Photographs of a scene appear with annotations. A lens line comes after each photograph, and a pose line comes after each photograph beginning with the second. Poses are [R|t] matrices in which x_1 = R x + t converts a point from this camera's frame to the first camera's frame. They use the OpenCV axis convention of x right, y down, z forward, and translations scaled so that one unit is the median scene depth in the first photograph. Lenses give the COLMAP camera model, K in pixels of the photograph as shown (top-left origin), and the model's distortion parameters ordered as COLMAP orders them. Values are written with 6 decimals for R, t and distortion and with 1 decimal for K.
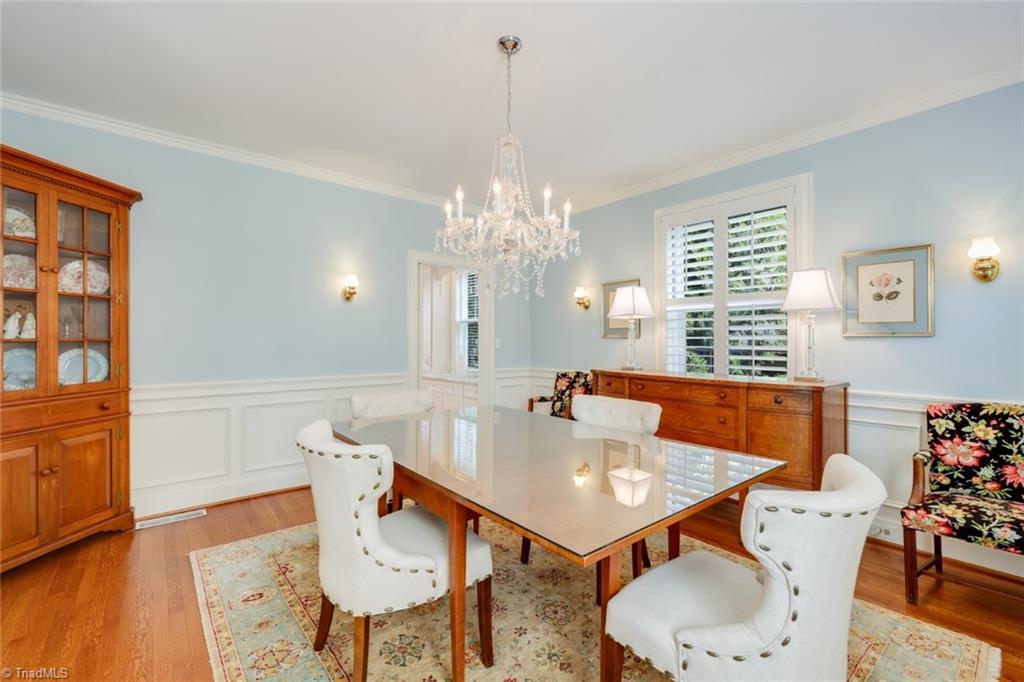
lens RADIAL K [[448.3, 0, 512.6], [0, 448.3, 342.2], [0, 0, 1]] dist [0.001821, 0.000100]
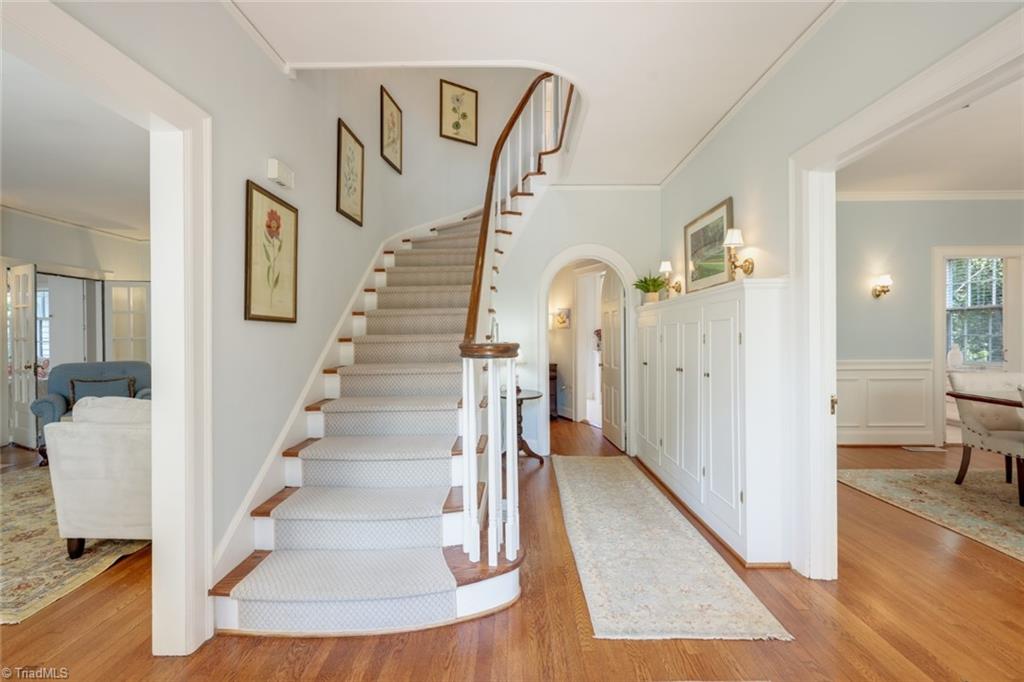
lens RADIAL K [[448.3, 0, 511.4], [0, 448.3, 339.1], [0, 0, 1]] dist [0.001821, 0.000100]
pose [[0.769433, 0.001983, -0.638724, -0.357232], [0.003259, 0.999970, 0.007031, 0.006936], [0.638719, -0.007491, 0.769404, -0.549059]]
